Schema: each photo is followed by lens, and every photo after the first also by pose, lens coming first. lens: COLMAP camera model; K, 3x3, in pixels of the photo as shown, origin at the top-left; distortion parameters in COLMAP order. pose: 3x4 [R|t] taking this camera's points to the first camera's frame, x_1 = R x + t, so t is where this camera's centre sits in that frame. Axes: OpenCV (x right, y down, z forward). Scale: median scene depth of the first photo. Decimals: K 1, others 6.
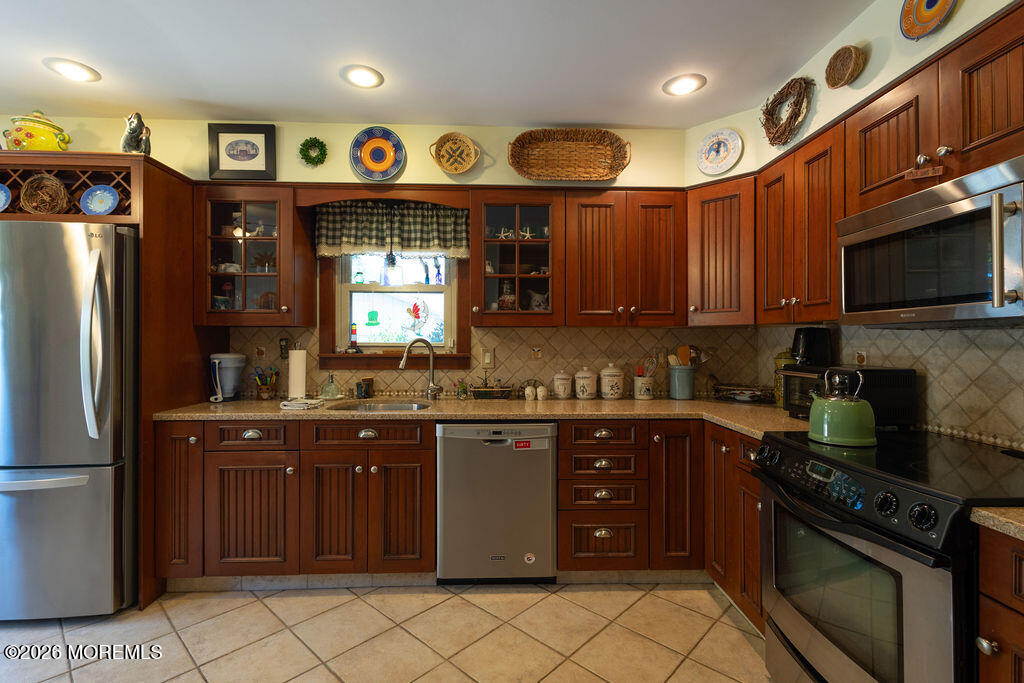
lens RADIAL K [[466.2, 0, 512.0], [0, 466.2, 341.5], [0, 0, 1]] dist [-0.000001, -0.000547]
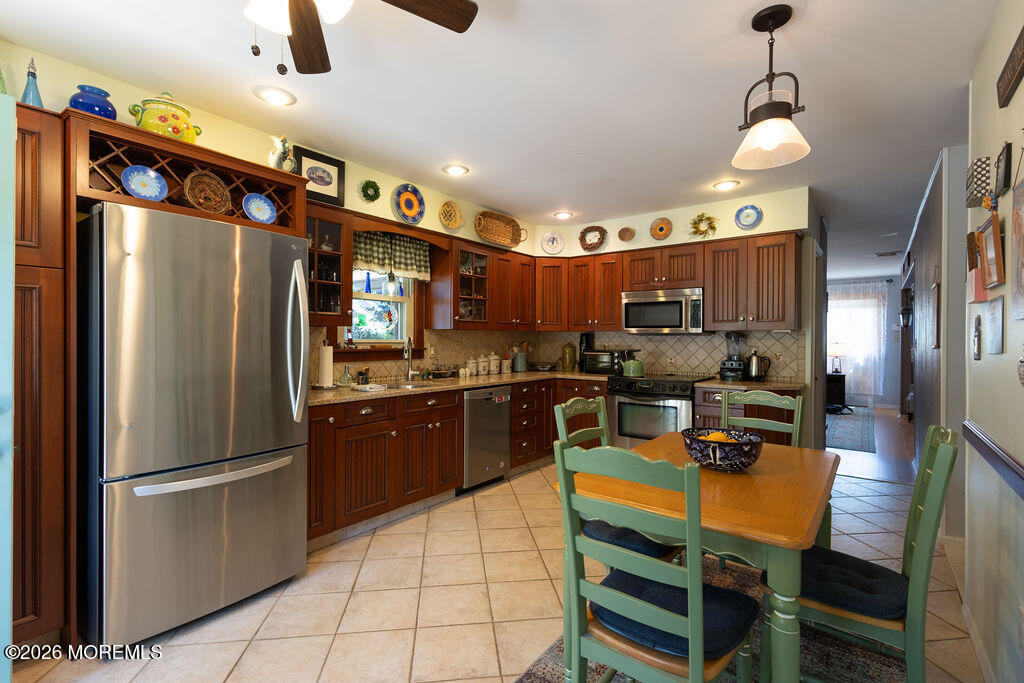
lens RADIAL K [[474.4, 0, 508.1], [0, 474.4, 341.1], [0, 0, 1]] dist [0.000248, 0.000199]
pose [[0.638175, -0.001828, 0.769889, -1.190640], [-0.002336, 0.999988, 0.004311, -0.000555], [-0.769888, -0.004550, 0.638163, -0.128621]]
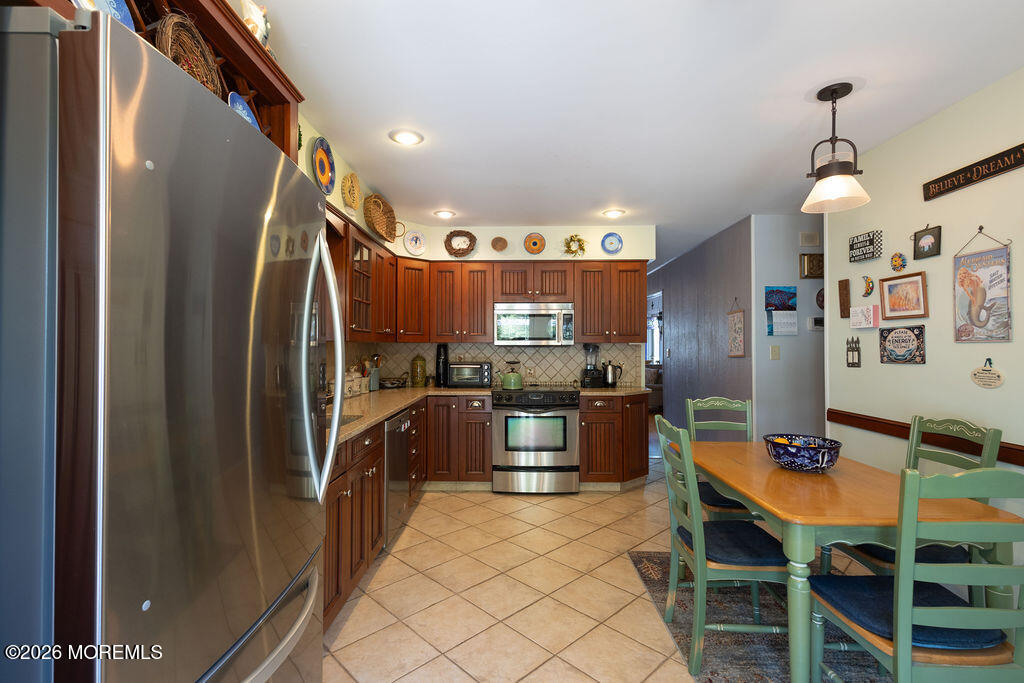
lens RADIAL K [[474.4, 0, 508.1], [0, 474.4, 341.1], [0, 0, 1]] dist [0.000248, 0.000199]
pose [[0.046892, 0.010726, 0.998842, -1.274812], [0.001173, 0.999941, -0.010793, -0.019163], [-0.998899, 0.001678, 0.046877, 0.562714]]
